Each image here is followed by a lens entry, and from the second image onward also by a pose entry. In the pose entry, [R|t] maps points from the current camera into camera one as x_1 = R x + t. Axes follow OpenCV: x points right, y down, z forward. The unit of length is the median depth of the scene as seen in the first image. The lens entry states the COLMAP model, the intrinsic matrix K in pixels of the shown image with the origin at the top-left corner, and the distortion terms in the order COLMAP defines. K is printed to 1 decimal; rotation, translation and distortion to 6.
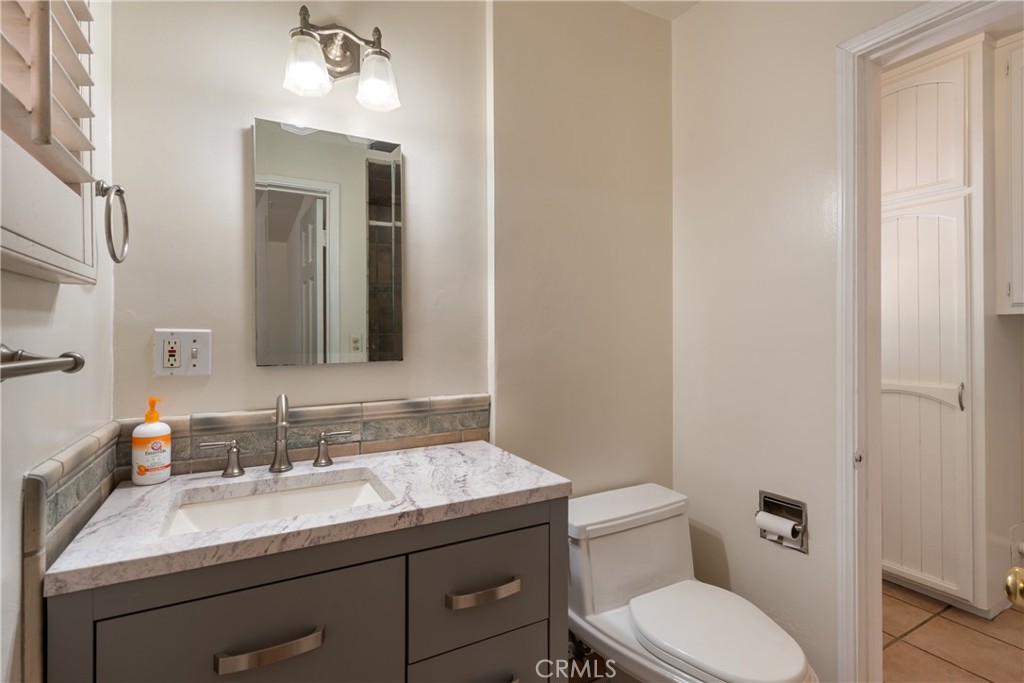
lens RADIAL K [[482.0, 0, 511.3], [0, 482.0, 329.5], [0, 0, 1]] dist [0.001004, 0.000164]
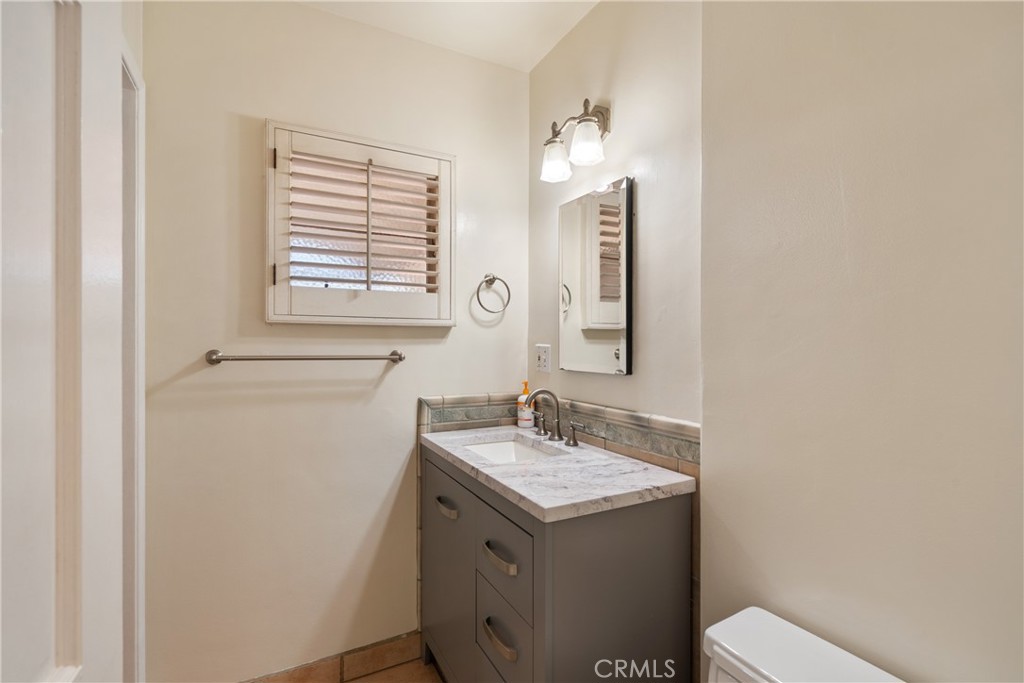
lens RADIAL K [[478.3, 0, 508.1], [0, 478.3, 340.3], [0, 0, 1]] dist [0.000379, 0.000680]
pose [[-0.015447, 0.002225, -0.999878, 0.886990], [0.004279, 0.999989, 0.002160, -0.017286], [0.999872, -0.004245, -0.015456, 0.777438]]
